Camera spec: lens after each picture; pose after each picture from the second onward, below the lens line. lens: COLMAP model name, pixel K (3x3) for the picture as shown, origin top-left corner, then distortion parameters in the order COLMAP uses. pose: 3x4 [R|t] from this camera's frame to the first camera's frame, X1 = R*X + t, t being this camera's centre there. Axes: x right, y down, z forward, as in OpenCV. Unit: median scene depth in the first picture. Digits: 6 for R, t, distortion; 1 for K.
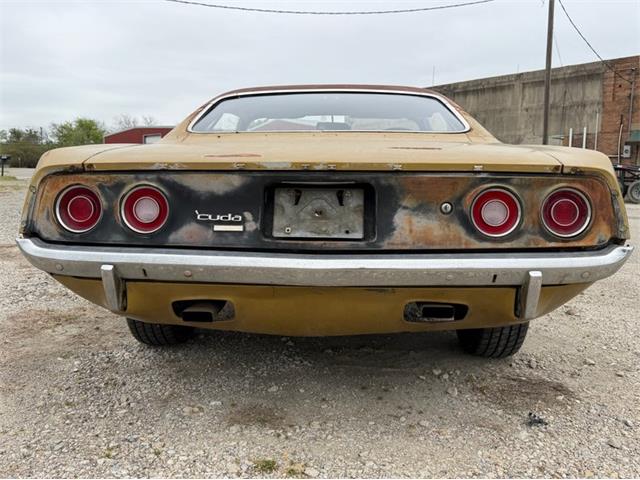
lens RADIAL K [[542.0, 0, 319.3], [0, 542.0, 242.2], [0, 0, 1]] dist [0.107469, -0.176677]
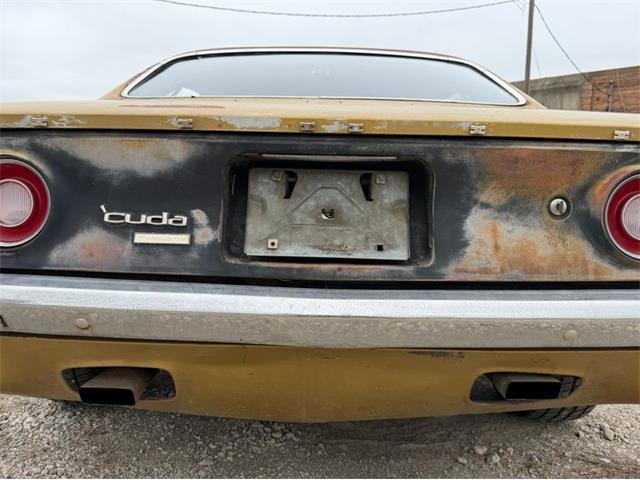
lens RADIAL K [[542.0, 0, 319.3], [0, 542.0, 242.2], [0, 0, 1]] dist [0.107469, -0.176677]
pose [[0.998641, 0.010722, 0.051007, -0.038464], [-0.009749, 0.999766, -0.019295, -0.013402], [-0.051202, 0.018772, 0.998512, 0.448049]]
